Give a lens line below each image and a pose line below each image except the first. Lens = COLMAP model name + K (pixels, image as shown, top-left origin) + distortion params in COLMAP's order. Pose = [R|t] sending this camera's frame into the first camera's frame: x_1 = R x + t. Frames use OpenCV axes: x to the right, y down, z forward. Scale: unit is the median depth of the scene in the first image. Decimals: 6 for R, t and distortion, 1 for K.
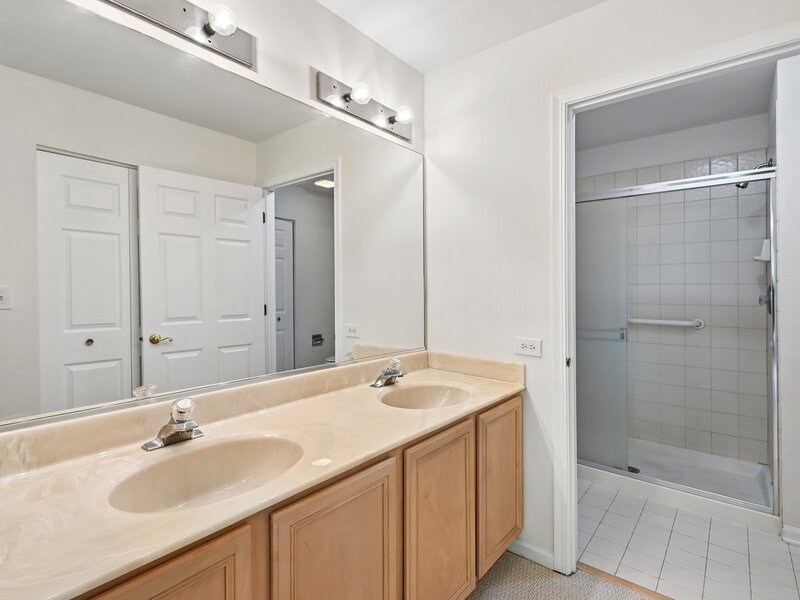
lens RADIAL K [[414.6, 0, 395.5], [0, 414.6, 289.2], [0, 0, 1]] dist [0.012455, -0.001422]
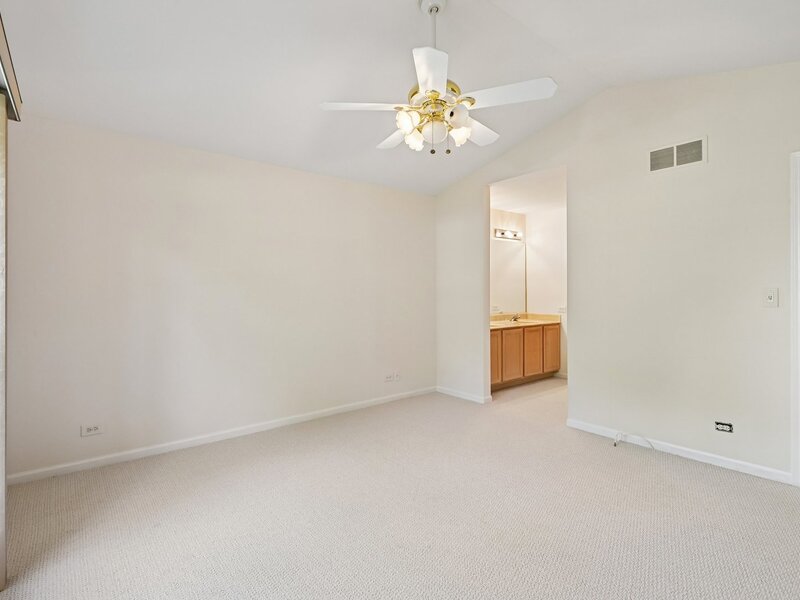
lens RADIAL K [[407.0, 0, 396.4], [0, 407.0, 279.1], [0, 0, 1]] dist [-0.002728, -0.001860]
pose [[0.981490, 0.001527, -0.191507, -0.301902], [-0.007737, 0.999468, -0.031682, 0.019691], [0.191357, 0.032577, 0.980980, -2.163177]]
